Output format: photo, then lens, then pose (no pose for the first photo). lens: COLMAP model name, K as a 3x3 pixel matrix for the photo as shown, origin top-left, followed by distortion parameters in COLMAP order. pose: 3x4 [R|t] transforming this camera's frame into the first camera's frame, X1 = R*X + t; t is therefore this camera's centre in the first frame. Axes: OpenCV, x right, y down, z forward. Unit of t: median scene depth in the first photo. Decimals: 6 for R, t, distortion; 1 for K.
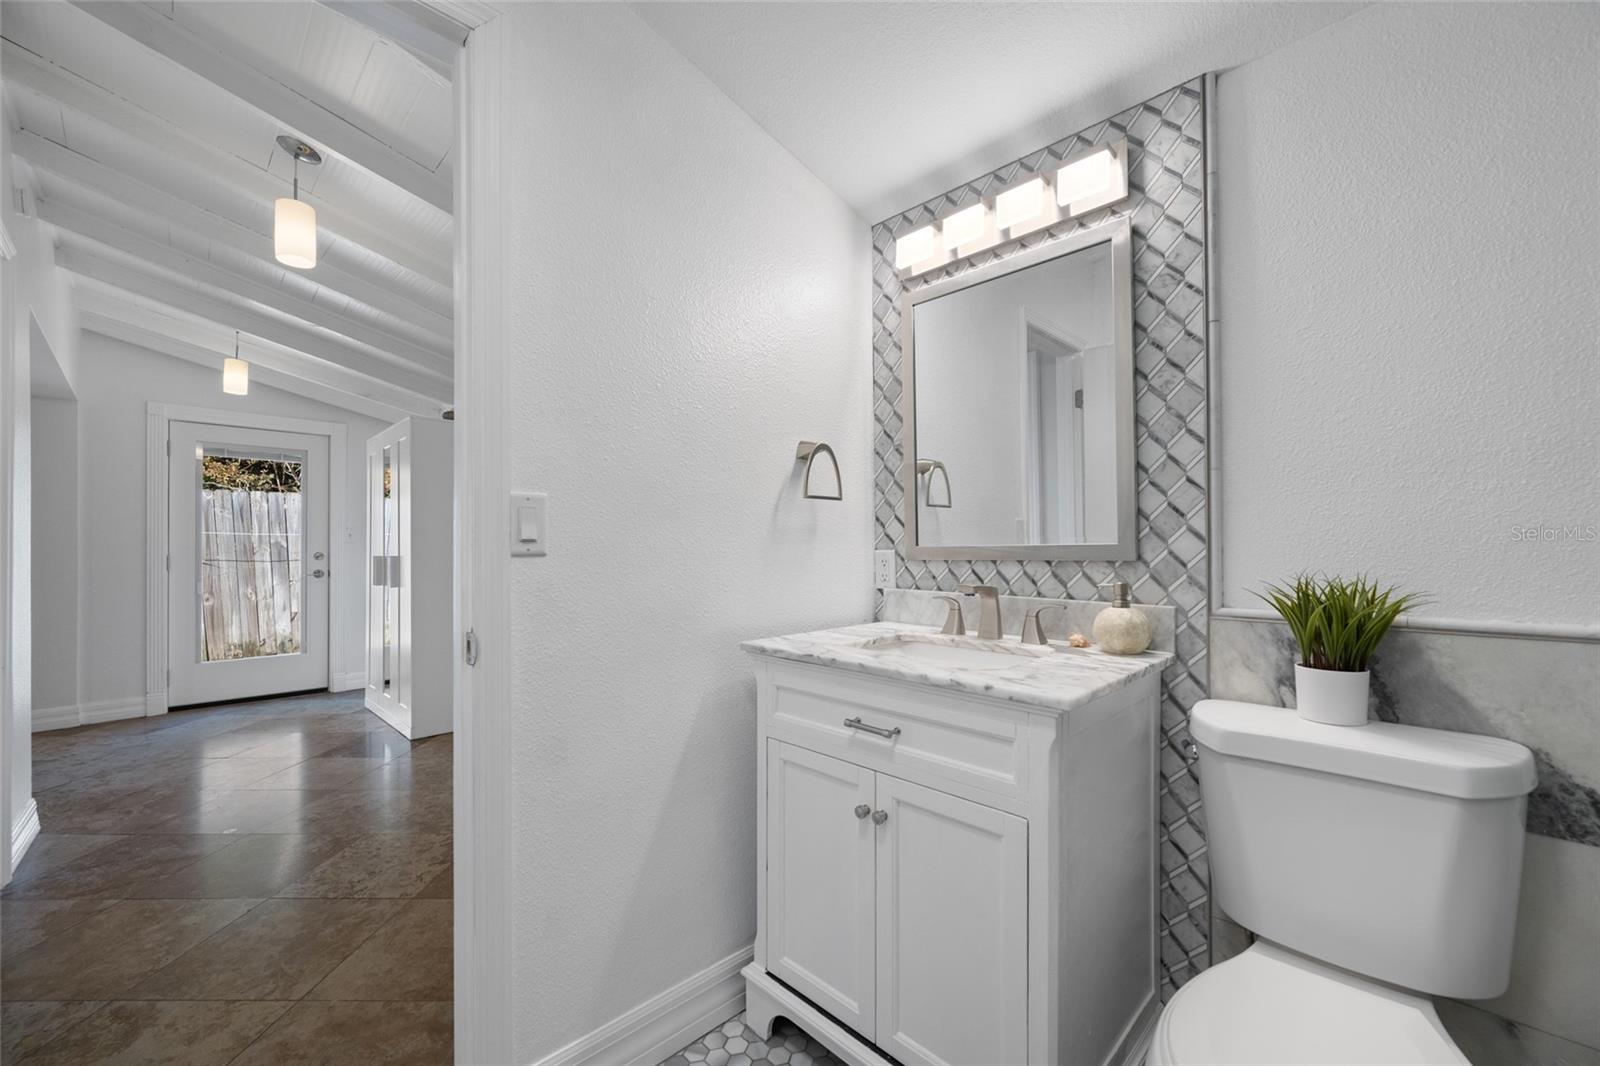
lens RADIAL K [[628.4, 0, 799.2], [0, 628.4, 542.3], [0, 0, 1]] dist [-0.000975, 0.000478]
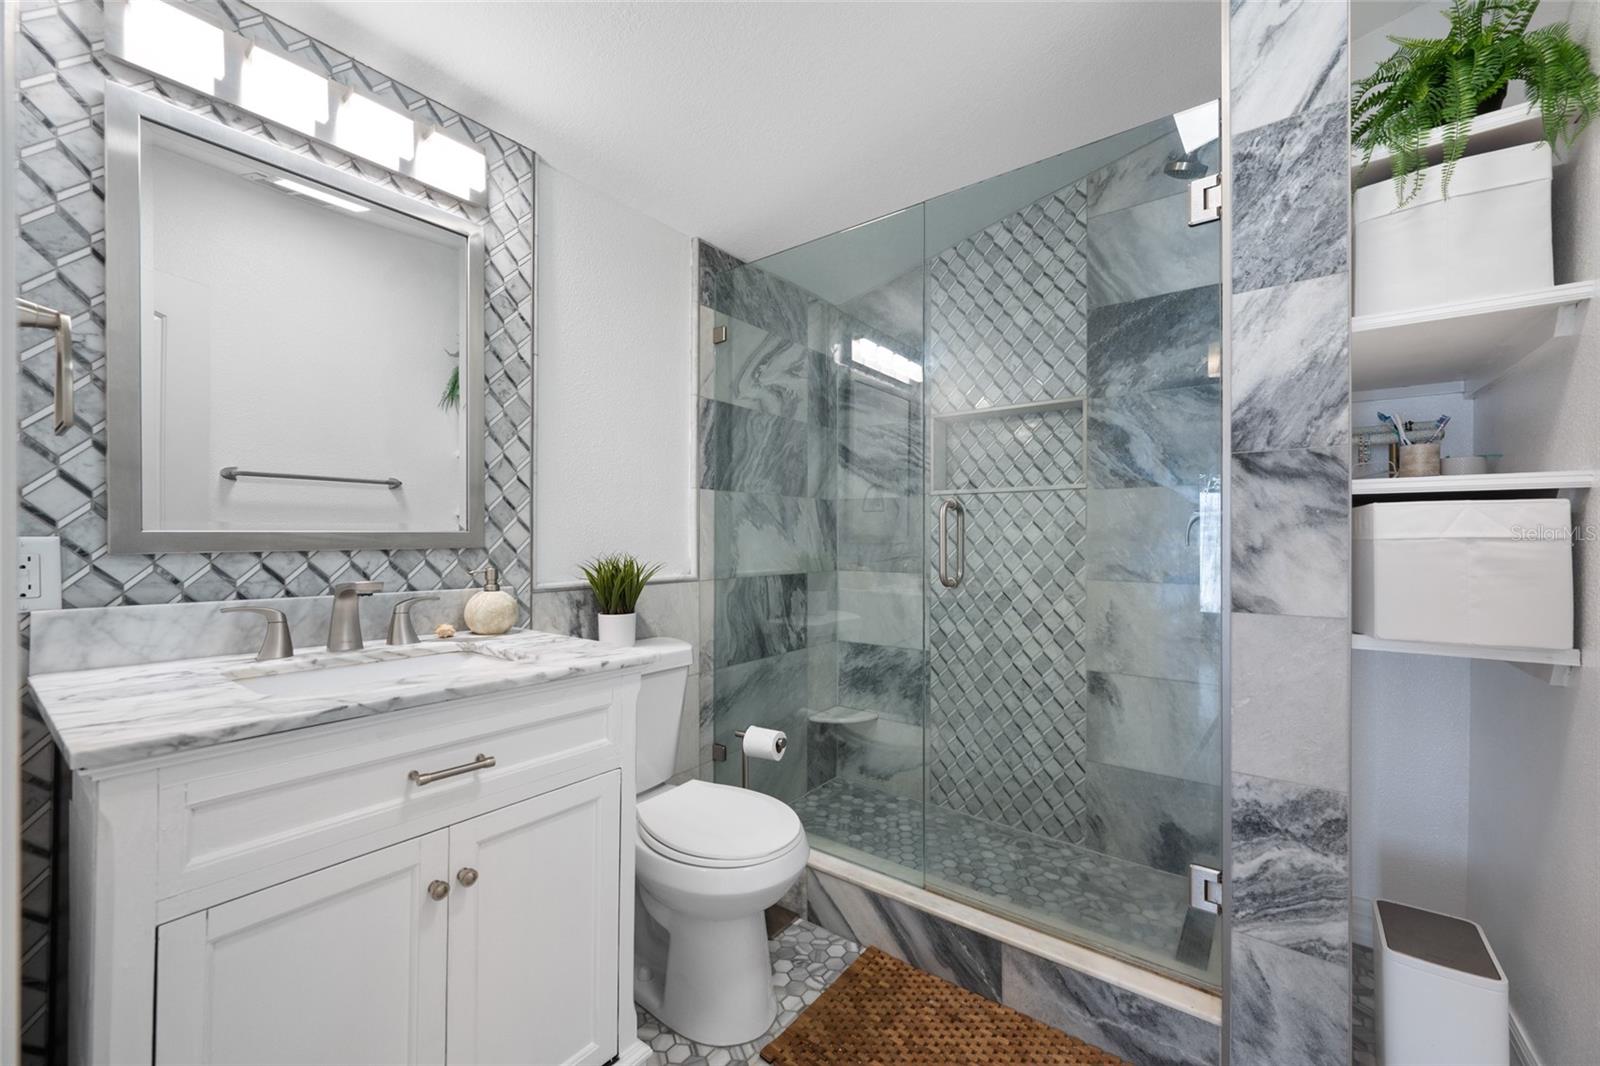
lens RADIAL K [[628.4, 0, 802.9], [0, 628.4, 536.3], [0, 0, 1]] dist [-0.000975, 0.000478]
pose [[-0.129853, 0.005413, 0.991519, -0.612003], [-0.011928, 0.999904, -0.007021, 0.010806], [-0.991462, -0.012738, -0.129776, 0.597996]]
